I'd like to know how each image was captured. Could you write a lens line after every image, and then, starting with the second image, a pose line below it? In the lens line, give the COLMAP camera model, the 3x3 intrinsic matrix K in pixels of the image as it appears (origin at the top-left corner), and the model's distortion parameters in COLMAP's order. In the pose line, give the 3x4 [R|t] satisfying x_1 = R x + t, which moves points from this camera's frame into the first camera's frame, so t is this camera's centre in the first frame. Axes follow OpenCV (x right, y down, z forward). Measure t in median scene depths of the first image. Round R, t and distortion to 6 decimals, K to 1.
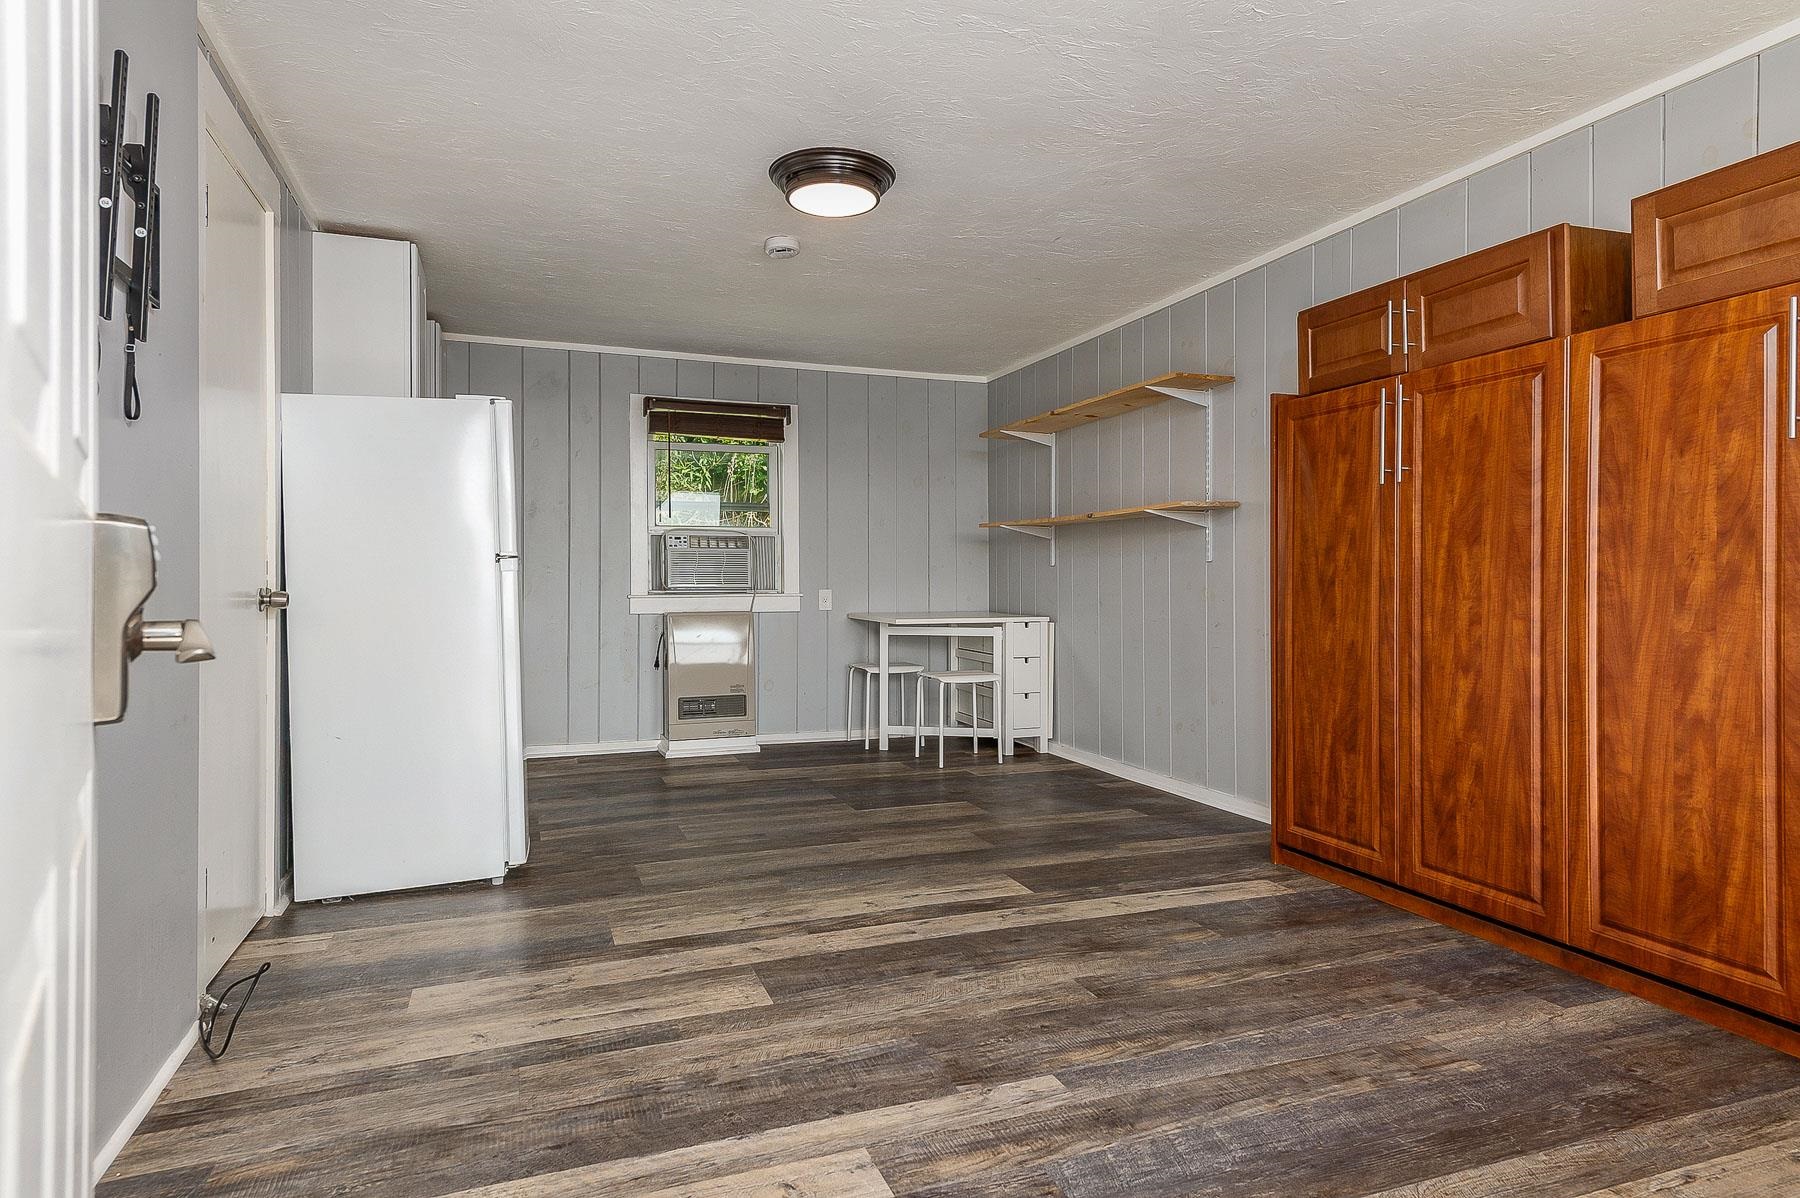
lens RADIAL K [[1018.7, 0, 899.6], [0, 1018.7, 588.7], [0, 0, 1]] dist [0.004171, -0.001831]
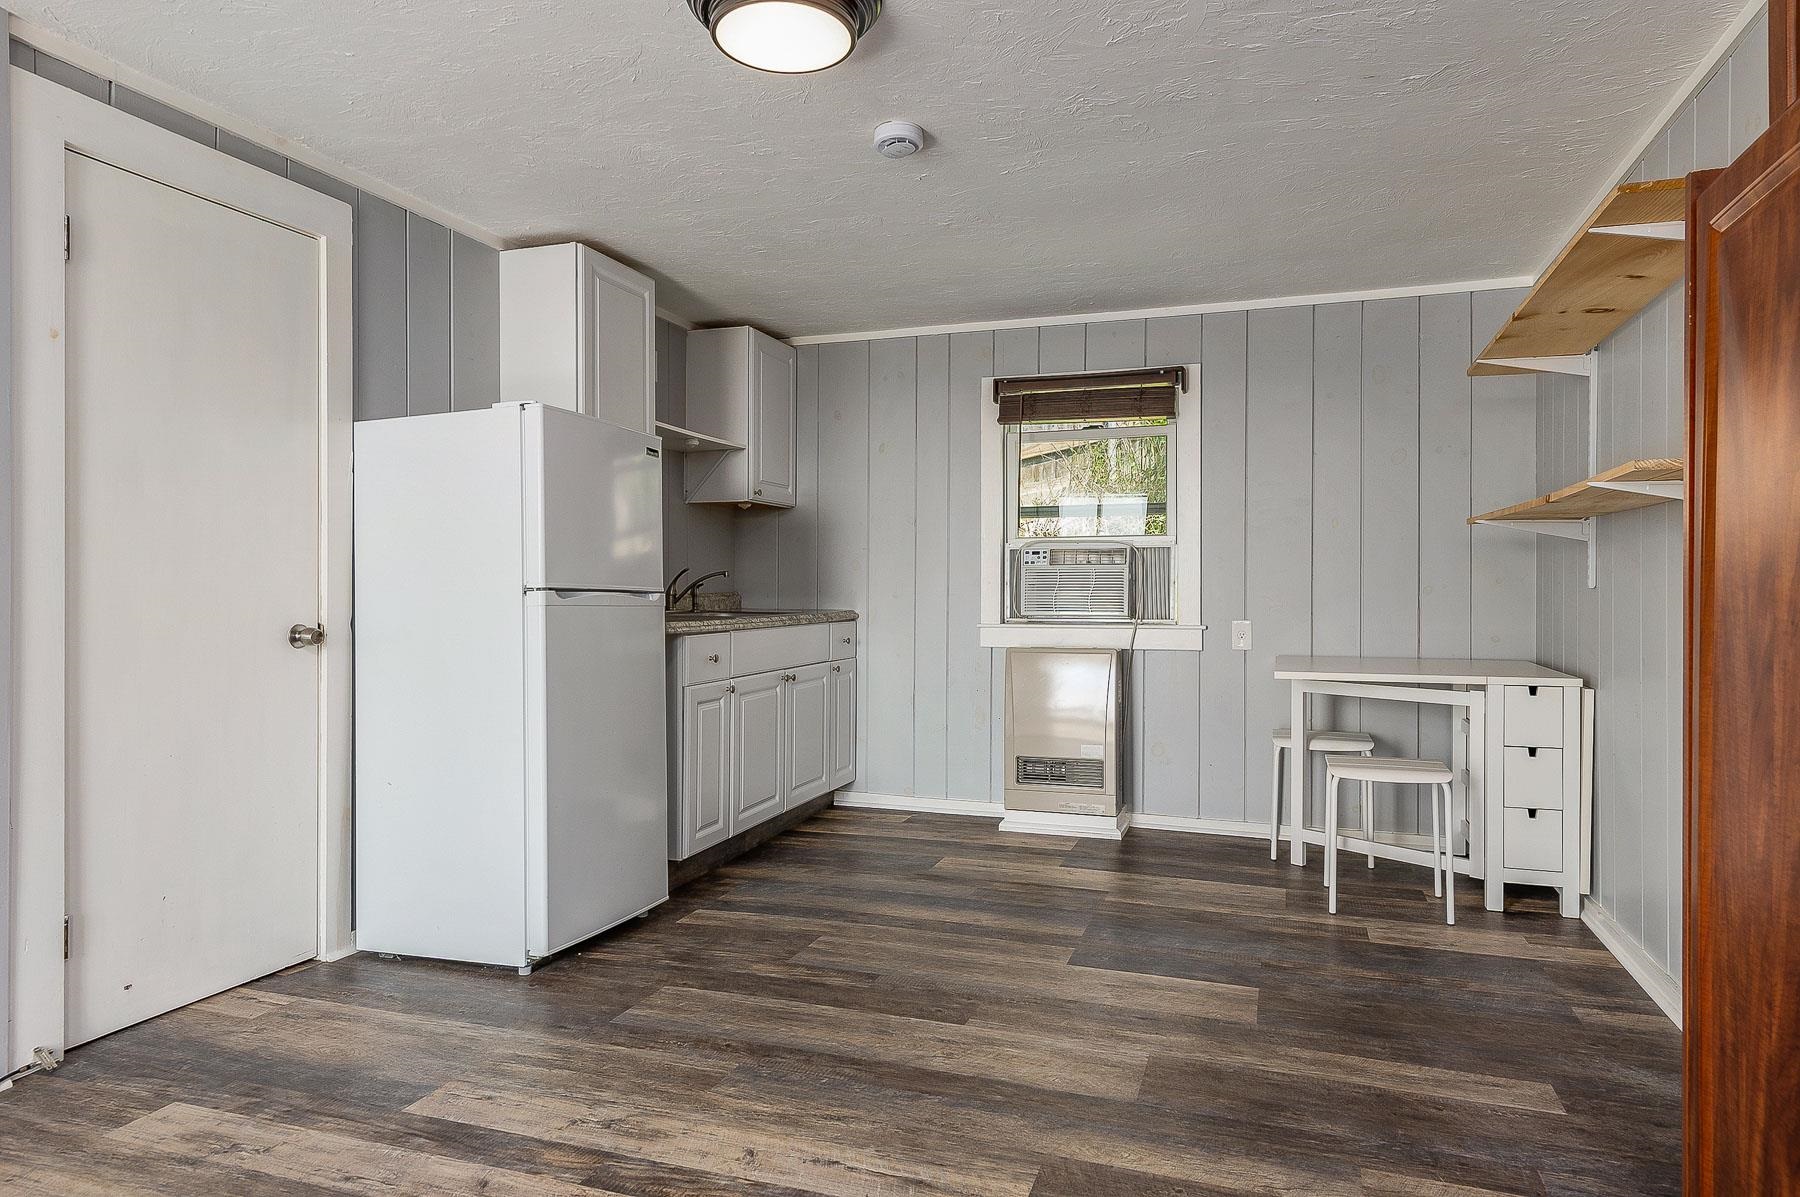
lens RADIAL K [[1081.2, 0, 900.0], [0, 1081.2, 598.5], [0, 0, 1]] dist [0.028818, -0.027580]
pose [[0.764285, 0.006174, -0.644849, 0.432069], [-0.005916, 0.999979, 0.002563, -0.028214], [0.644852, 0.001856, 0.764305, 0.516389]]
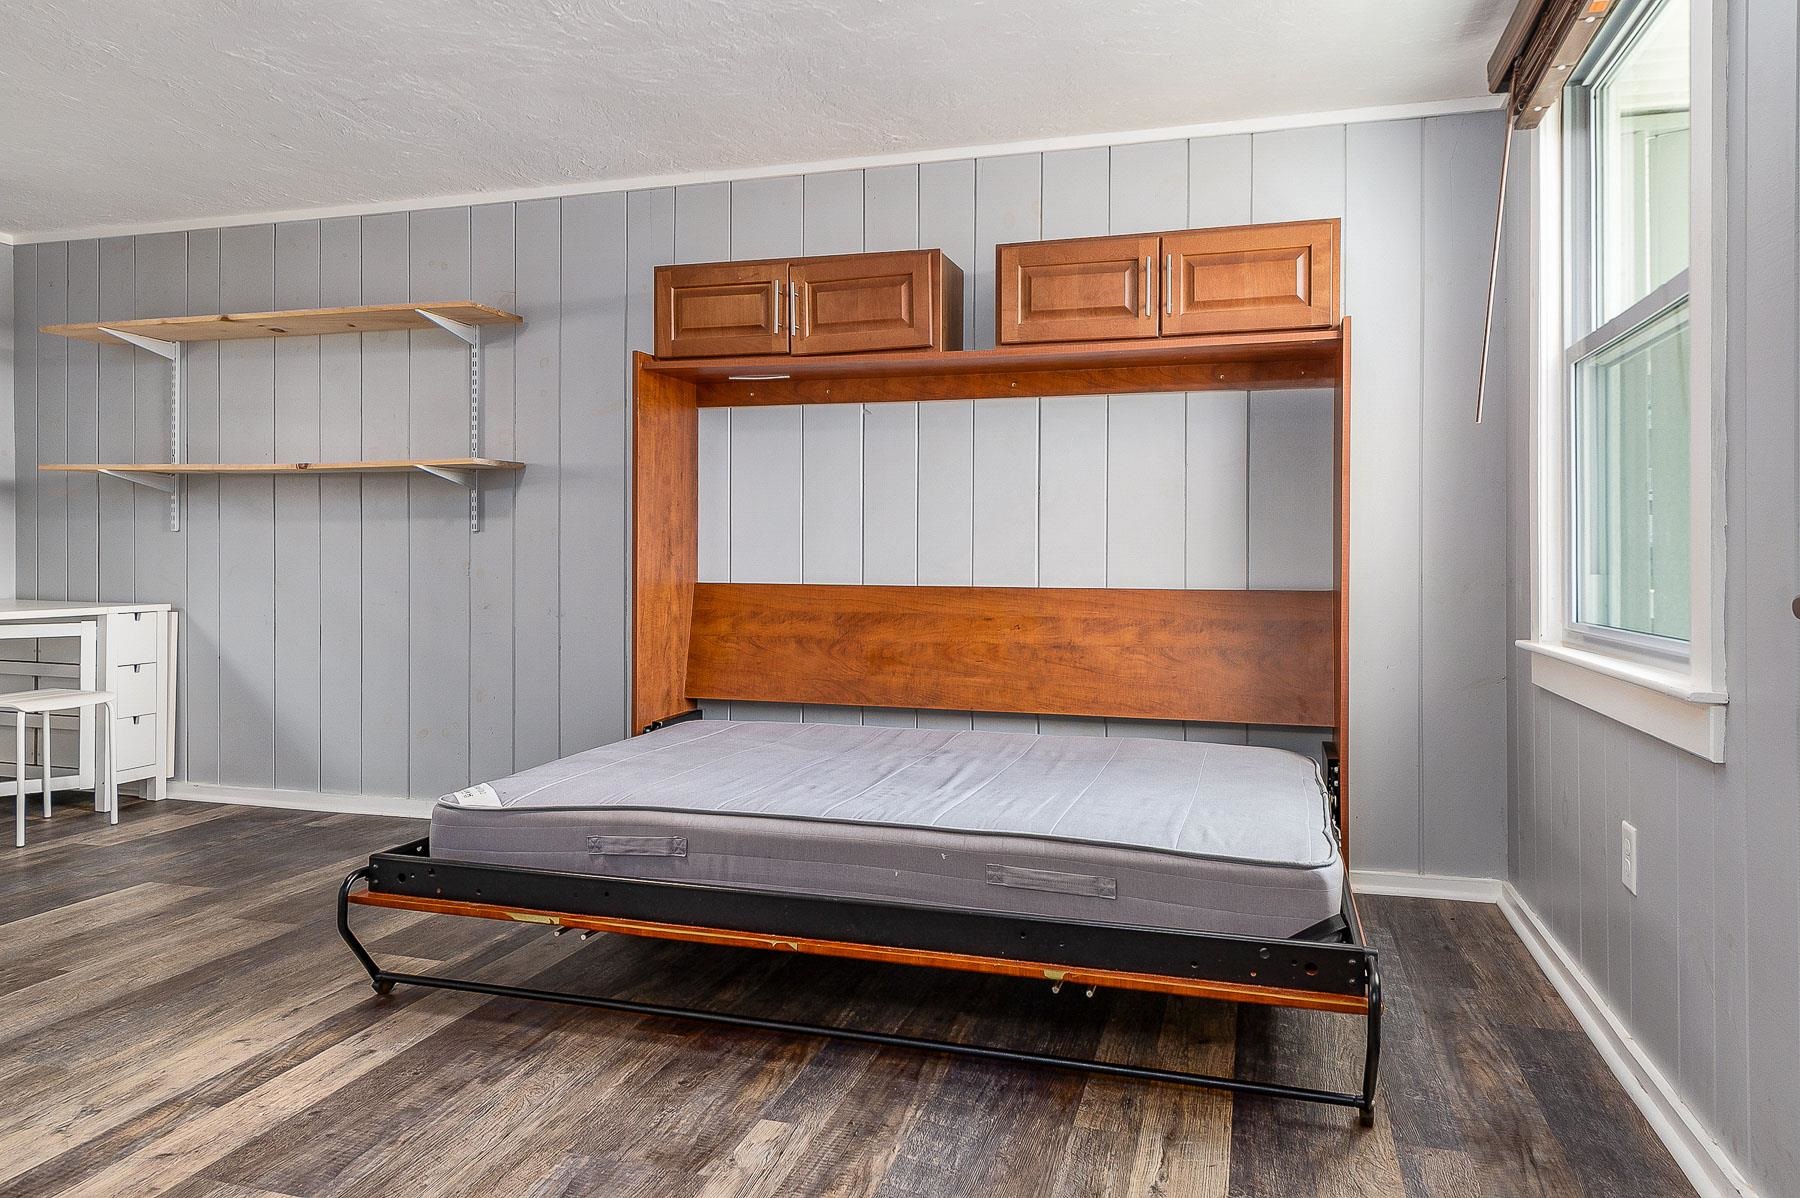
lens RADIAL K [[1198.8, 0, 907.5], [0, 1198.8, 562.6], [0, 0, 1]] dist [0.028669, -0.019487]
pose [[0.601729, -0.002263, 0.798697, -0.371479], [0.000725, 0.999997, 0.002287, -0.004194], [-0.798700, -0.000797, 0.601728, 0.167366]]
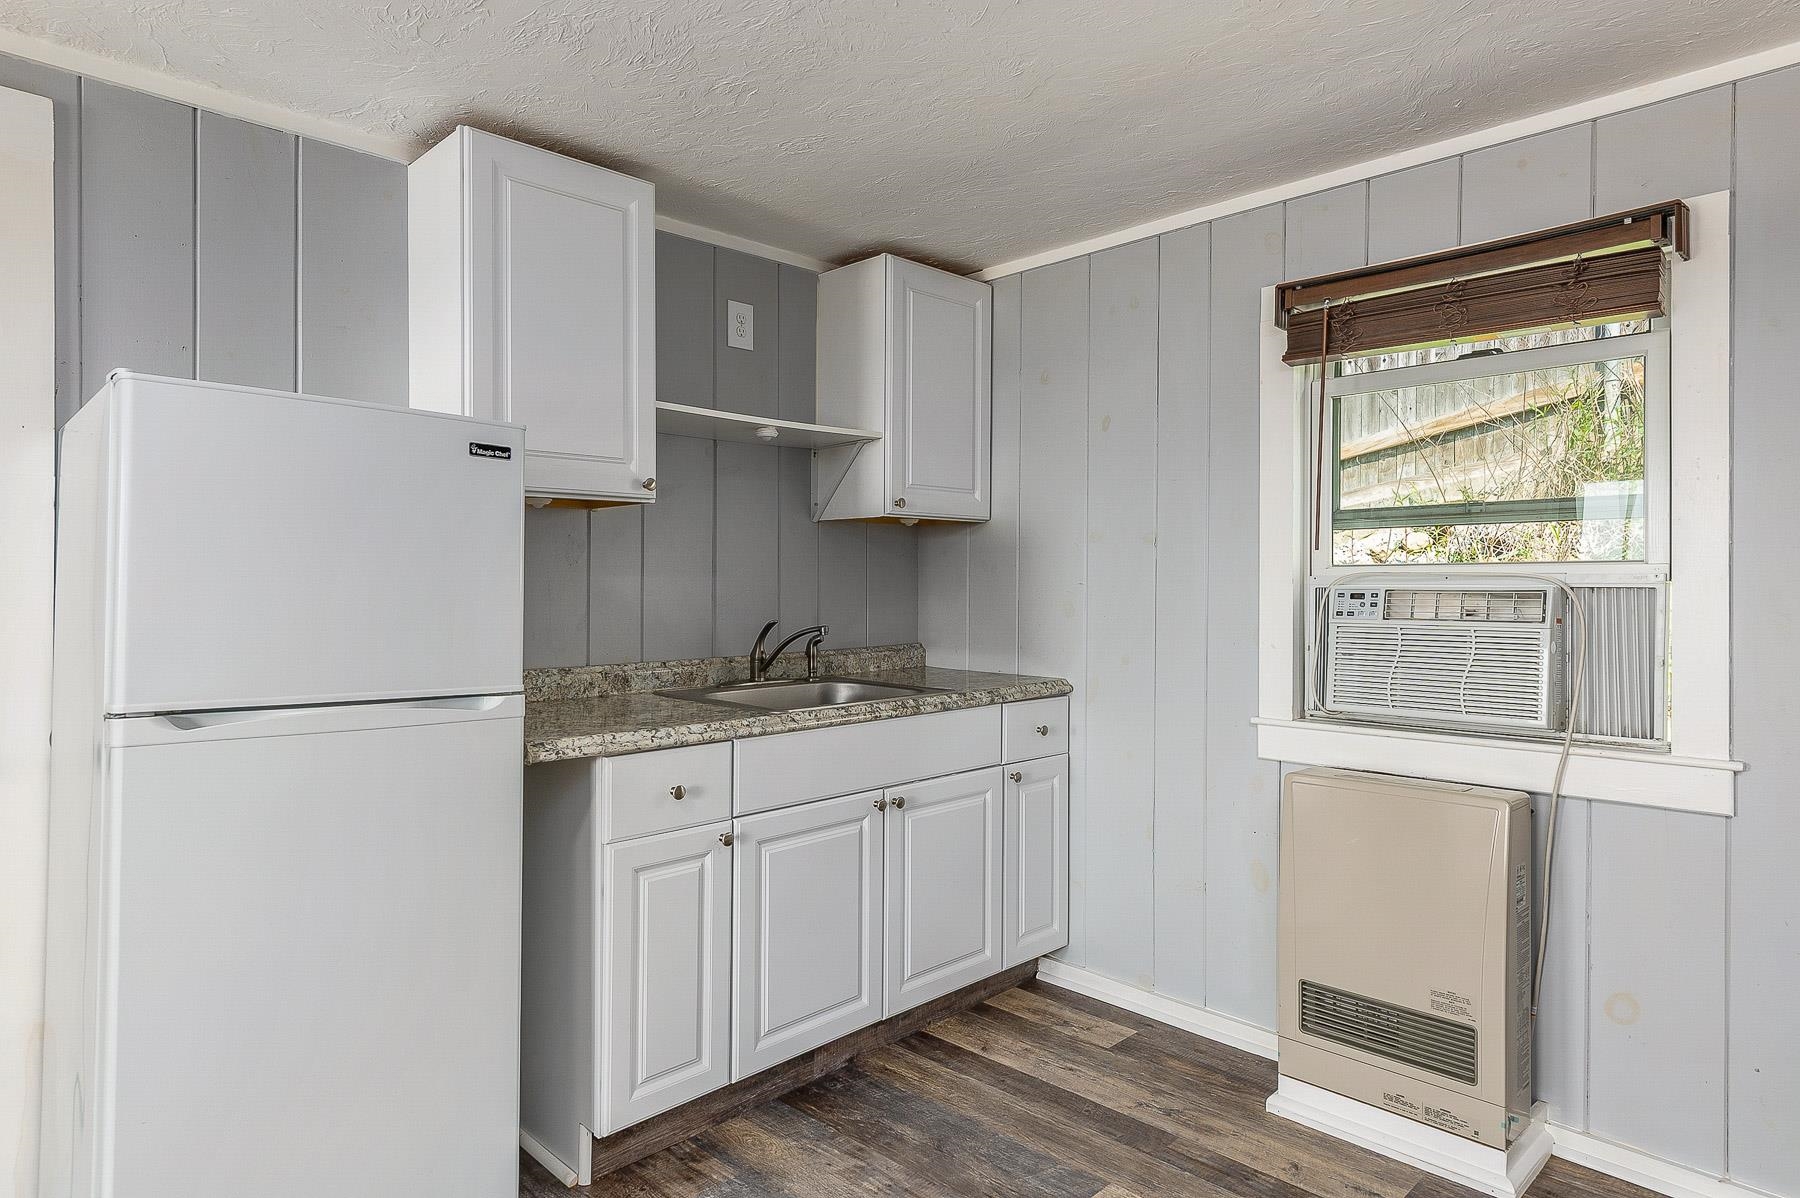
lens RADIAL K [[1056.6, 0, 895.8], [0, 1056.6, 591.2], [0, 0, 1]] dist [0.046733, -0.047739]
pose [[0.404206, 0.006429, -0.914645, 0.201703], [-0.006933, 0.999968, 0.003965, -0.092601], [0.914642, 0.004739, 0.404238, 1.139109]]
